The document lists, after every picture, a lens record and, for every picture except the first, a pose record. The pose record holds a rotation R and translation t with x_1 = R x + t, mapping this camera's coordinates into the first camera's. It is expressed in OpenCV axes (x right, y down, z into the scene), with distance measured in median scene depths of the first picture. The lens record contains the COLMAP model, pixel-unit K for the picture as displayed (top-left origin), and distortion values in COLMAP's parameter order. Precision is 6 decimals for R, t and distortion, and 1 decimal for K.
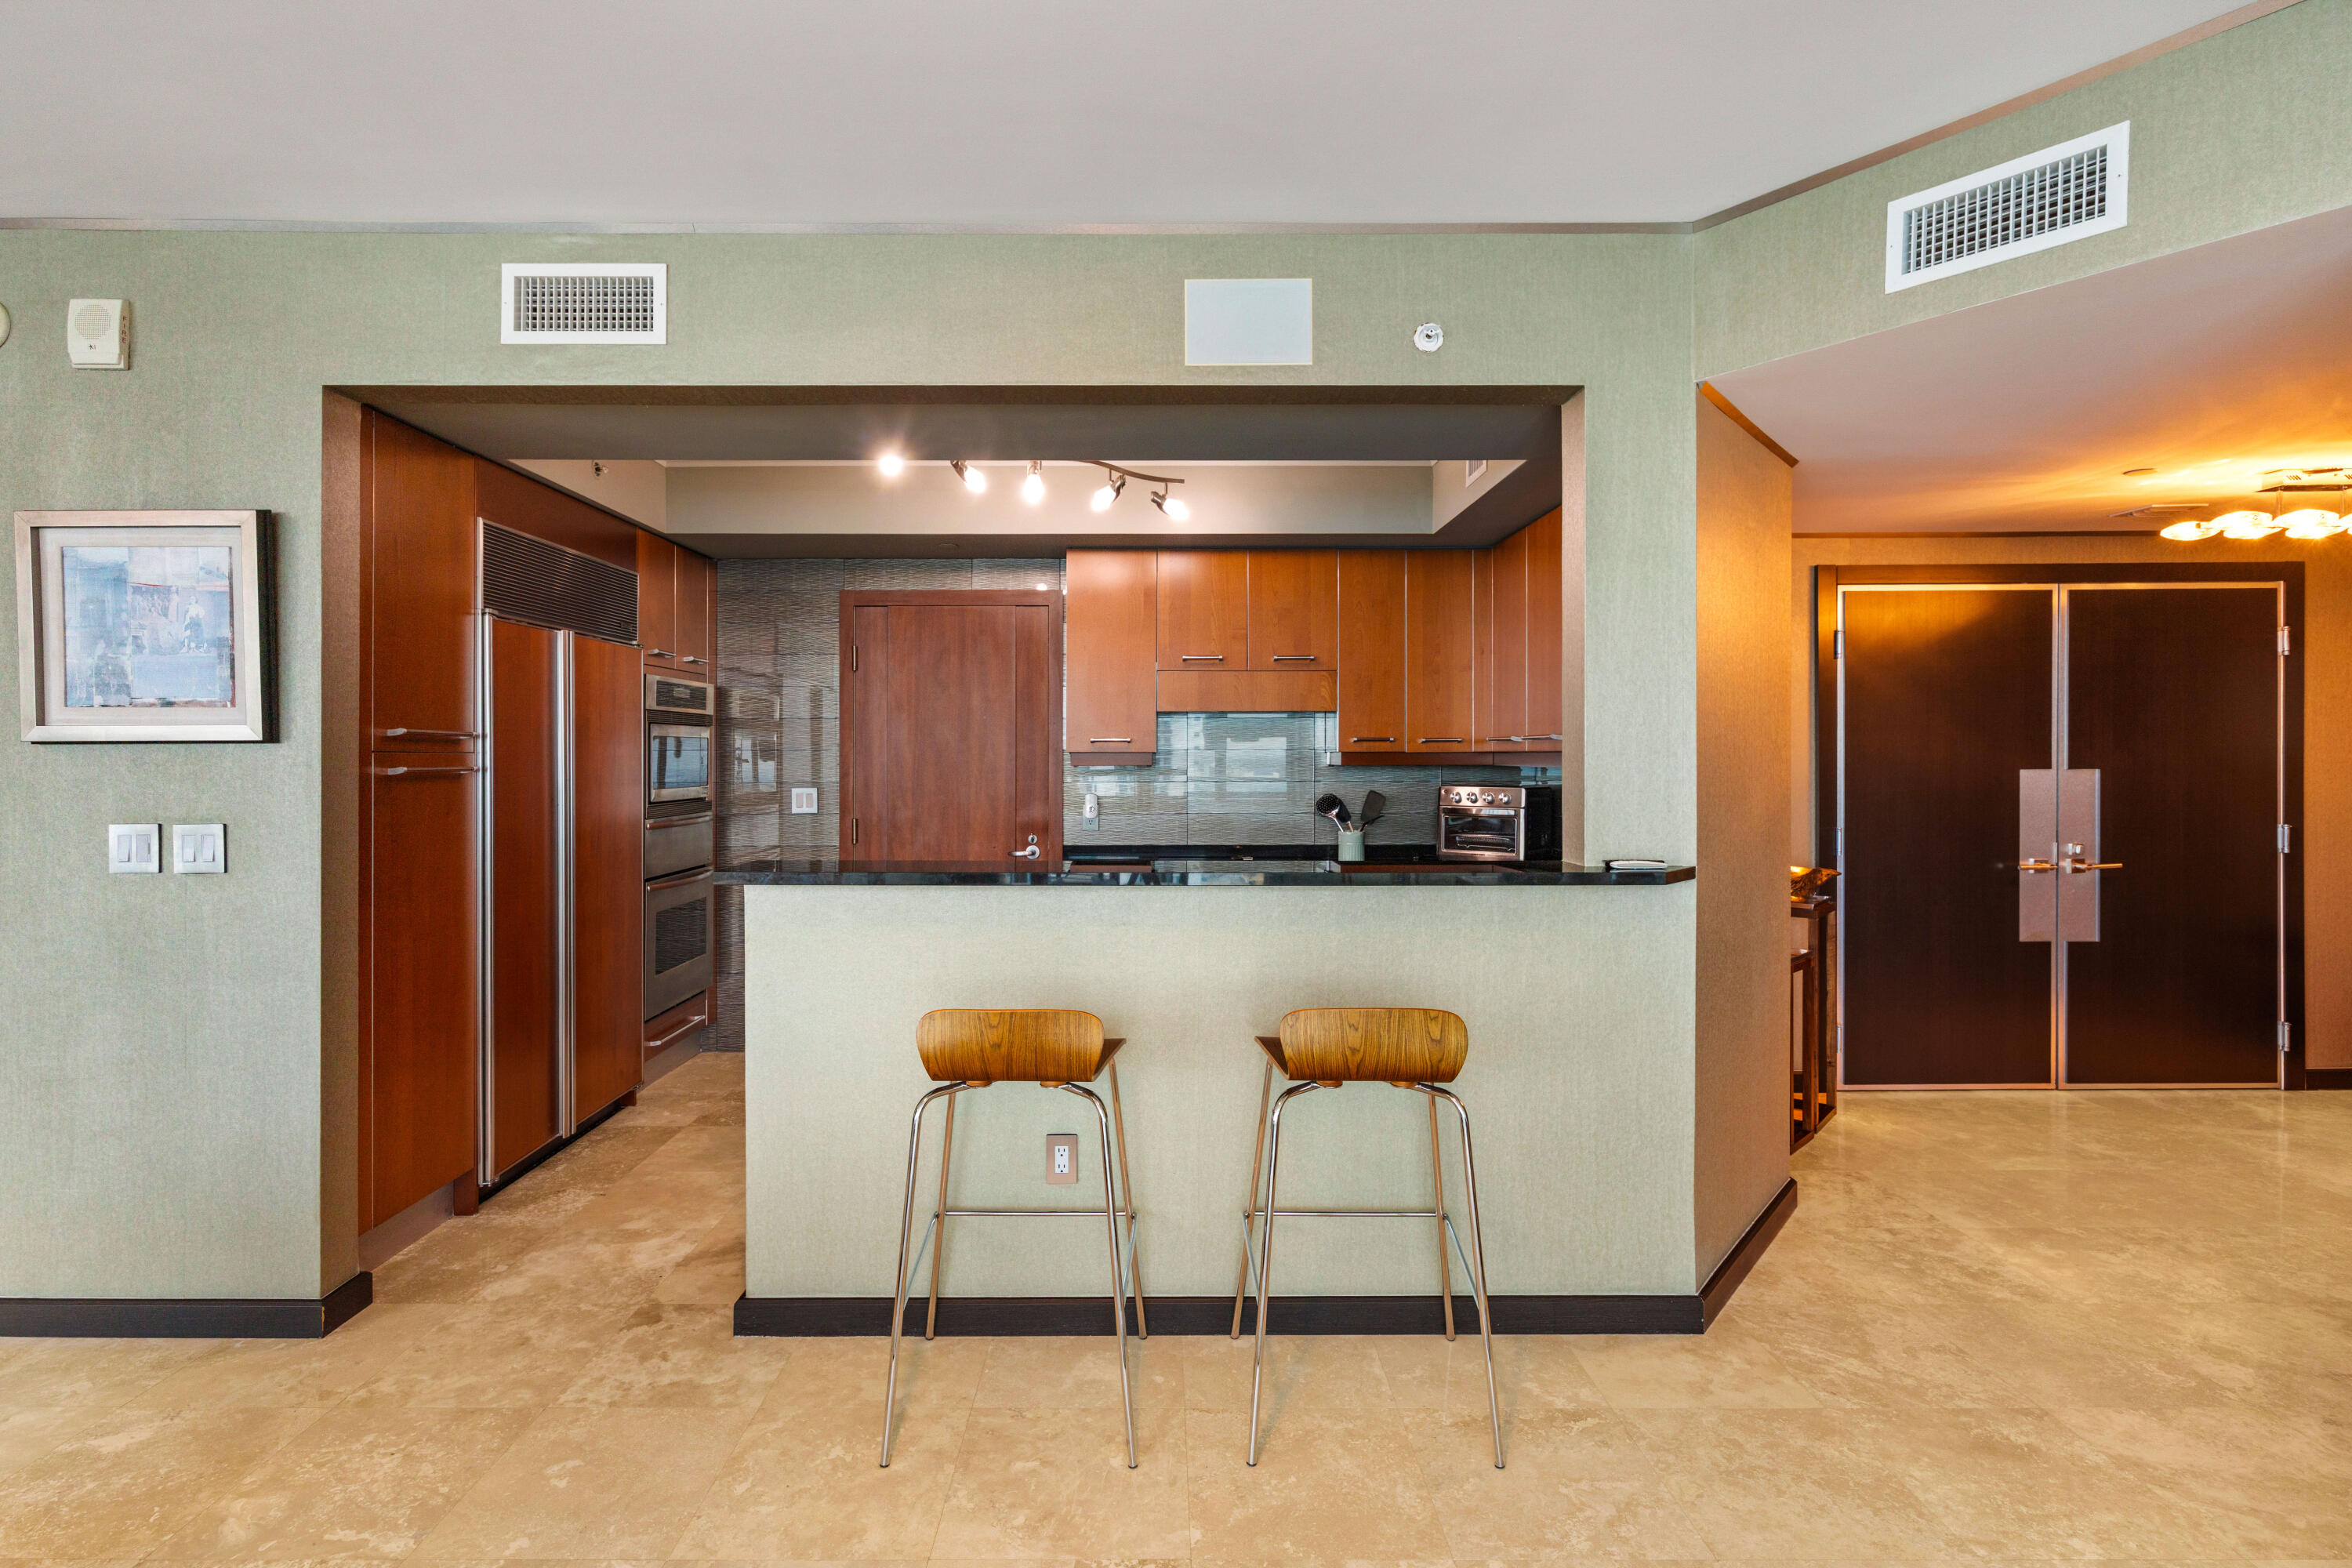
lens RADIAL K [[1123.9, 0, 1133.3], [0, 1123.9, 756.8], [0, 0, 1]] dist [0.004023, 0.000038]
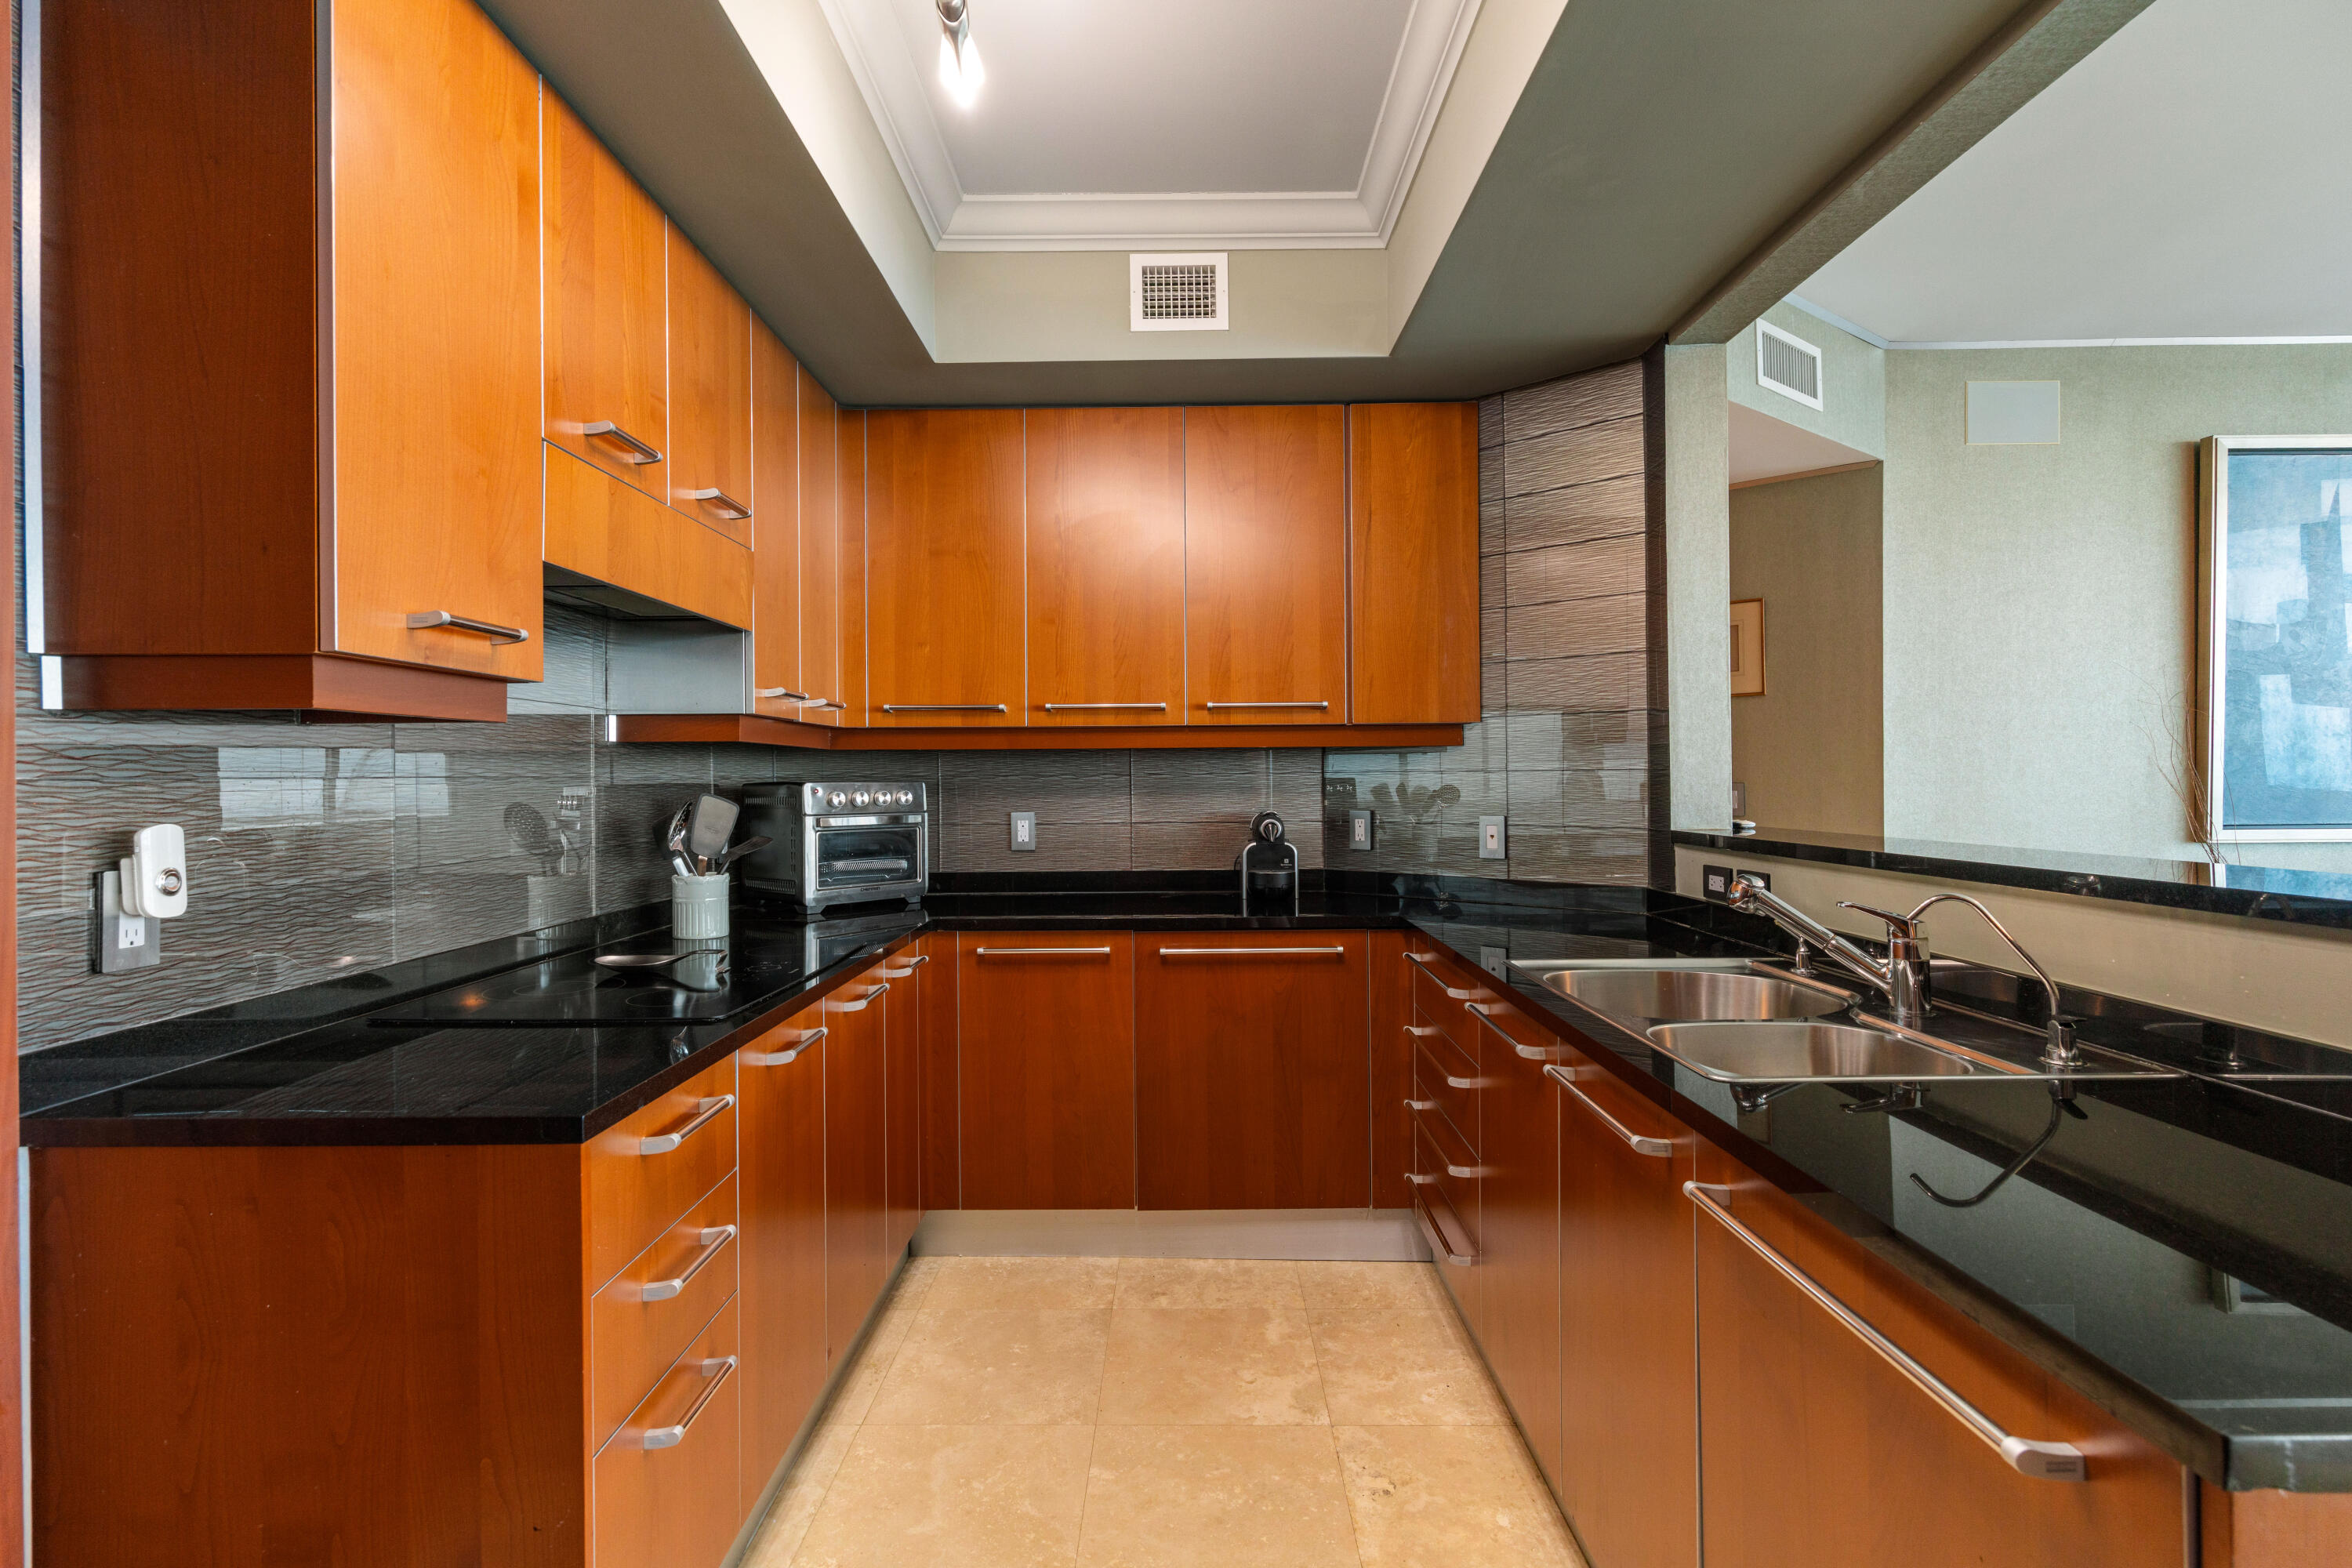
lens RADIAL K [[1096.0, 0, 1175.2], [0, 1096.0, 782.2], [0, 0, 1]] dist [0.001750, 0.000804]
pose [[-0.006031, -0.002205, 0.999979, -0.441707], [0.011469, 0.999932, 0.002274, 0.039001], [-0.999916, 0.011482, -0.006005, 1.176972]]
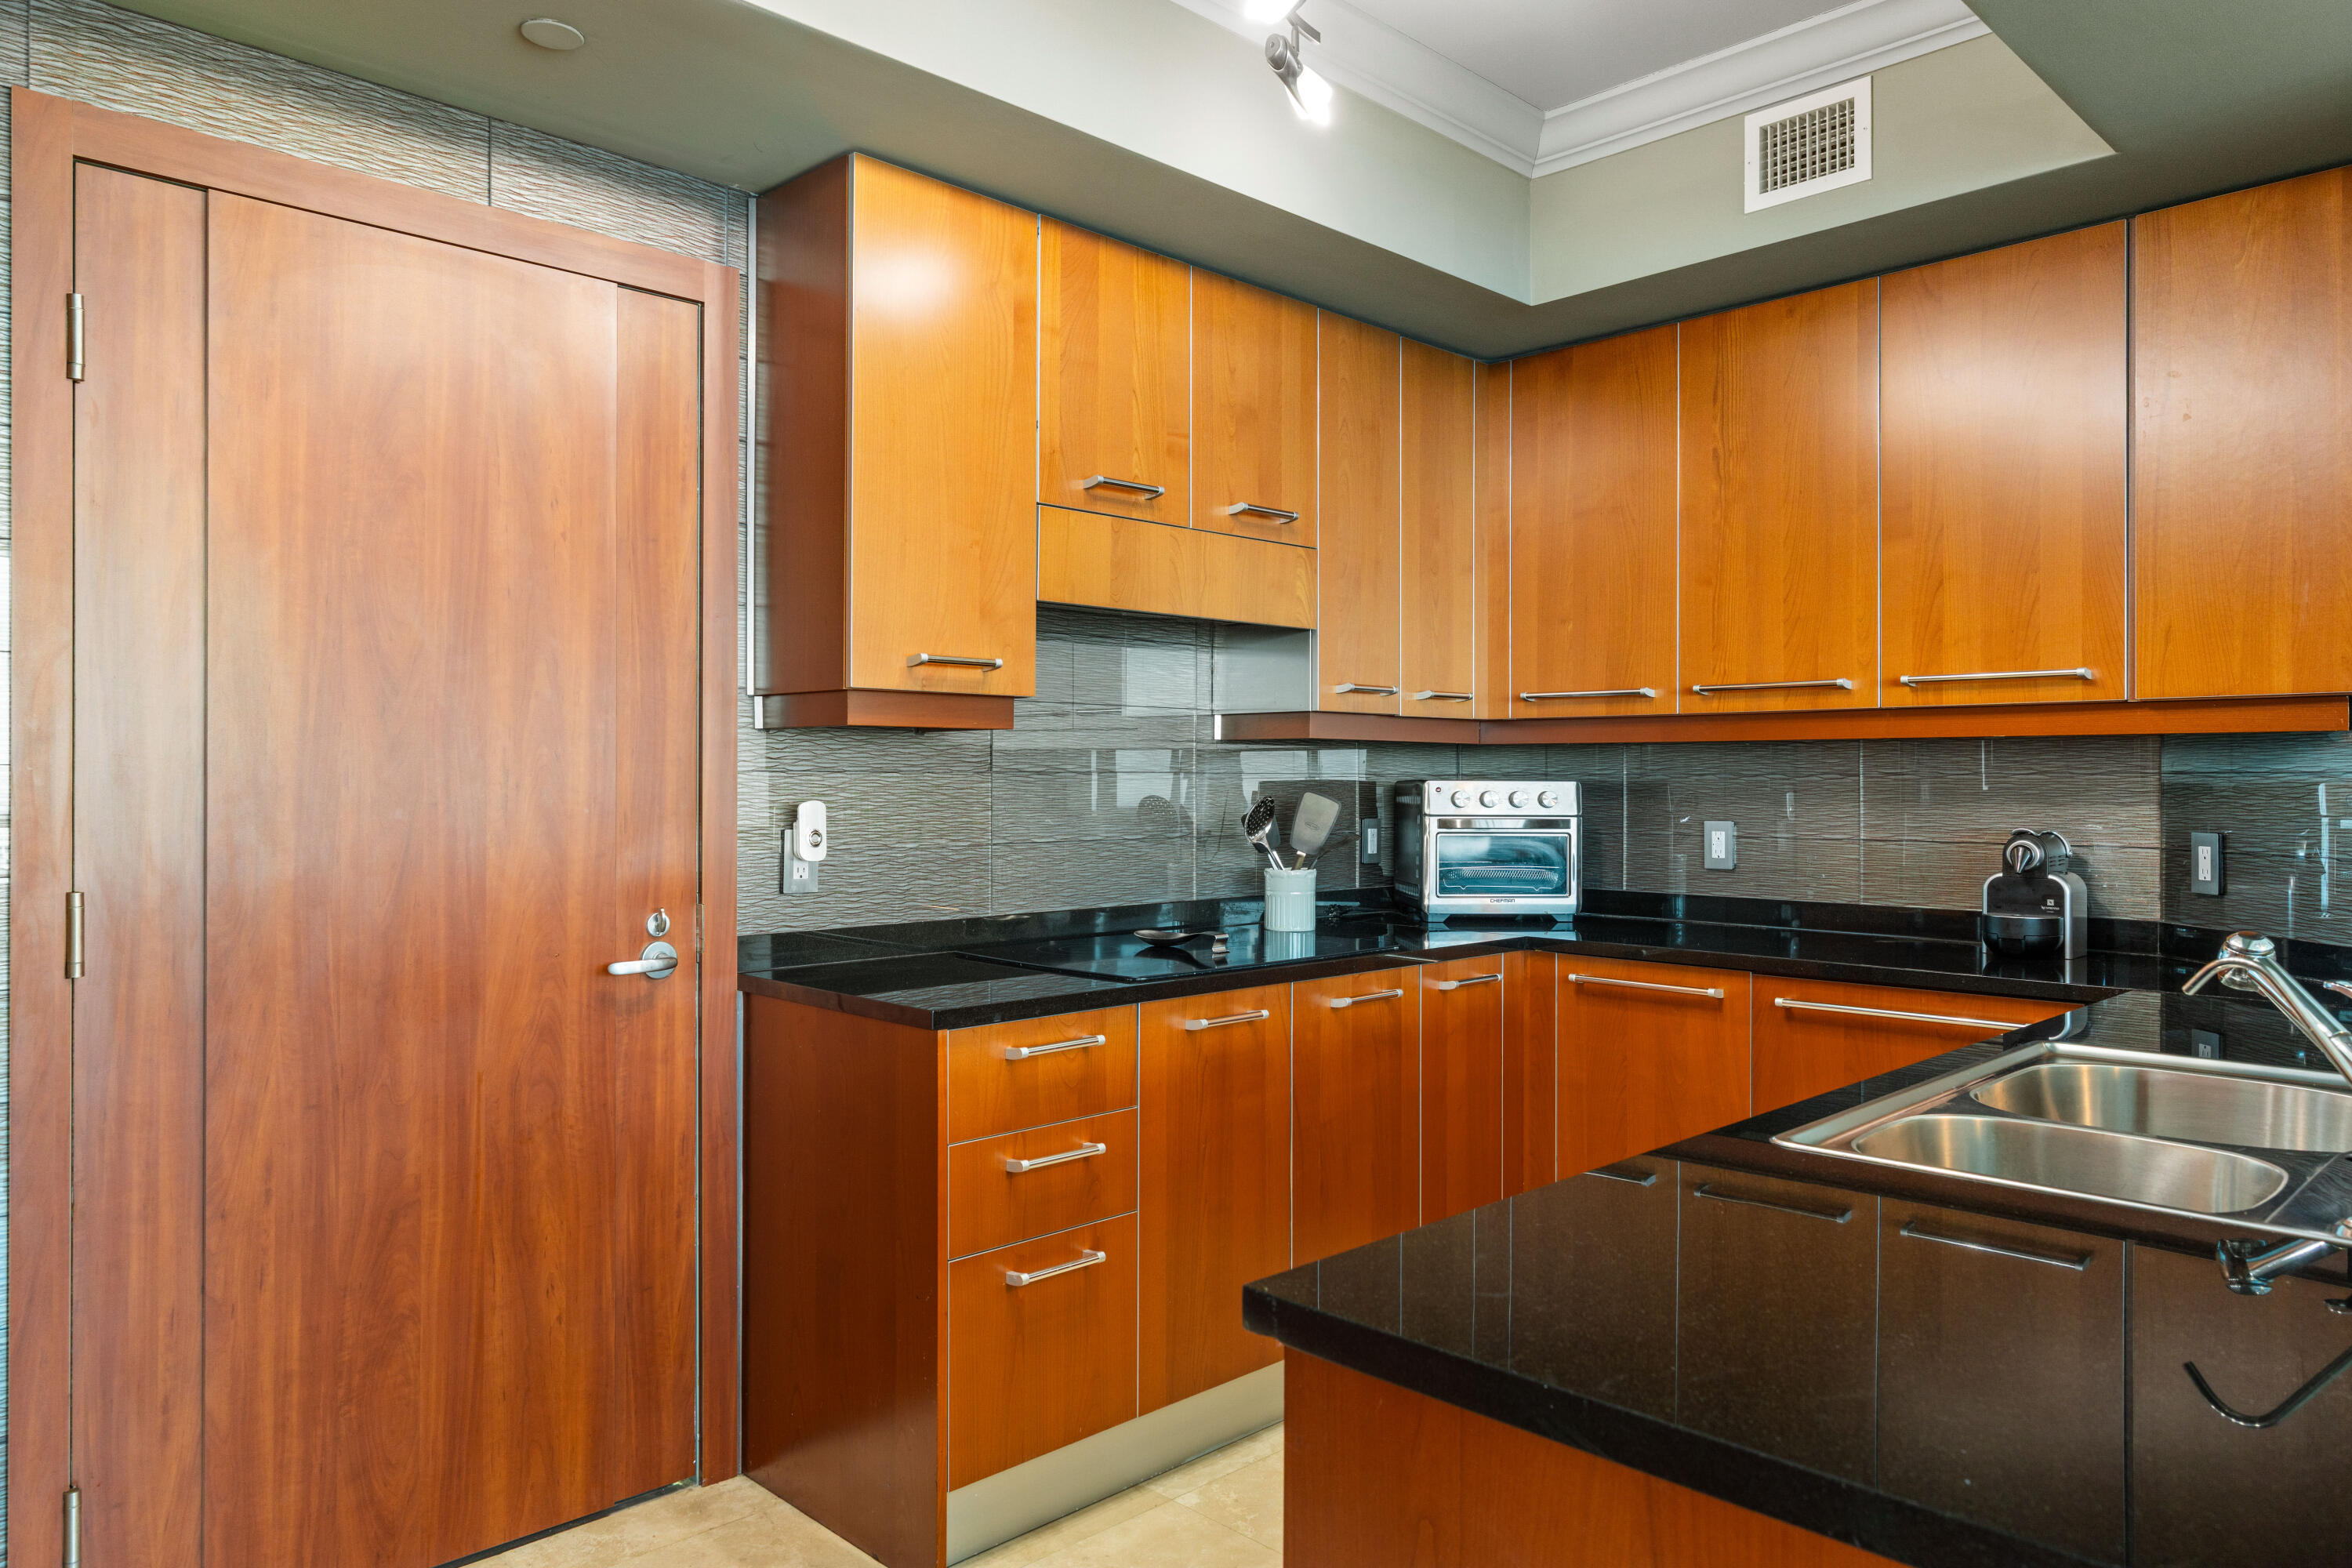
lens RADIAL K [[1554.7, 0, 1187.6], [0, 1554.7, 786.6], [0, 0, 1]] dist [0.005247, -0.001541]
pose [[0.714540, 0.000164, 0.699594, -0.498467], [-0.001631, 0.999998, 0.001432, 0.041262], [-0.699593, -0.002164, 0.714539, 0.788733]]
